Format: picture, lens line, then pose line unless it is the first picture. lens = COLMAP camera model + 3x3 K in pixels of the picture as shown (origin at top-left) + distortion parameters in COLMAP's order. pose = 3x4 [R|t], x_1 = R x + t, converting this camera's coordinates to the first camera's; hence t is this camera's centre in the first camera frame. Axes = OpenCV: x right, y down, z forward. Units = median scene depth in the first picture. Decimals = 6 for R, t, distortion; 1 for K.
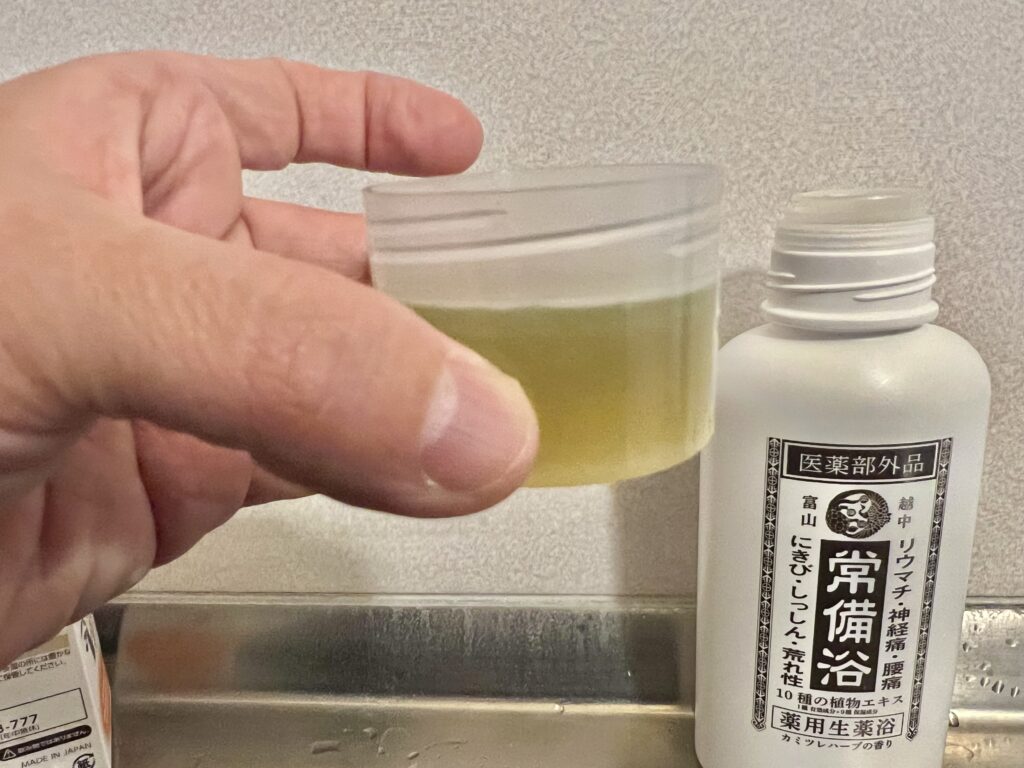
lens RADIAL K [[857.1, 0, 466.8], [0, 857.1, 441.6], [0, 0, 1]] dist [0.004253, -0.008936]
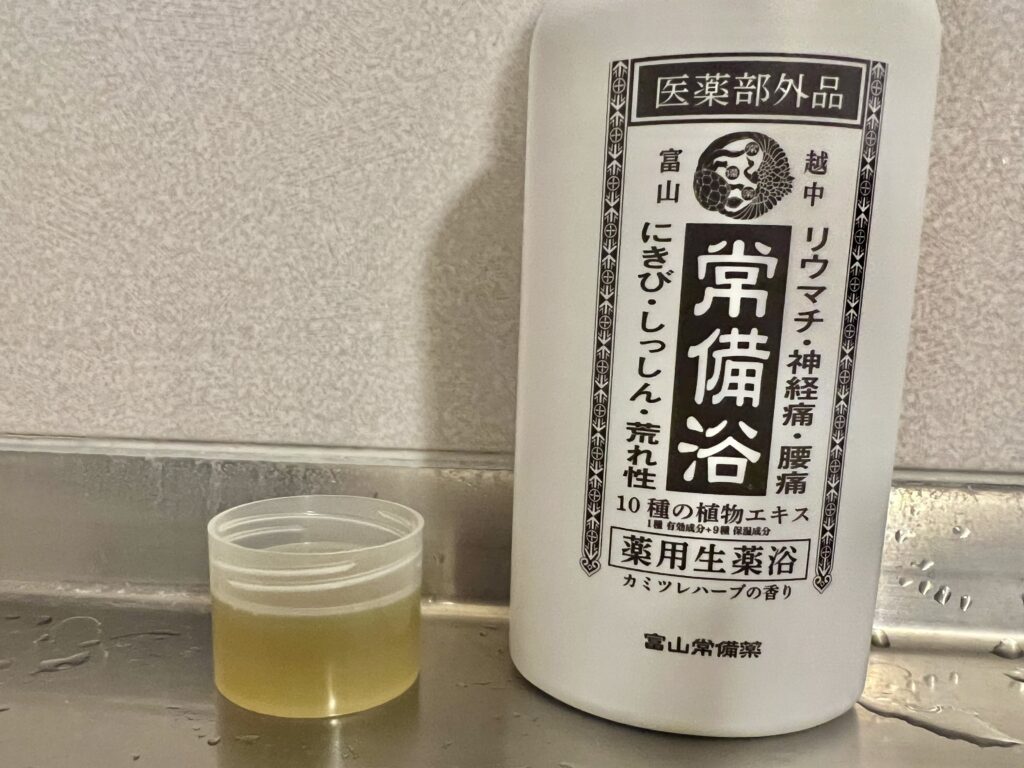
lens RADIAL K [[857.1, 0, 466.8], [0, 857.1, 441.6], [0, 0, 1]] dist [0.004253, -0.008936]
pose [[0.994699, 0.078082, 0.066906, 0.211953], [-0.068482, 0.988422, -0.135398, 0.352582], [-0.076704, 0.130098, 0.988530, 0.388885]]
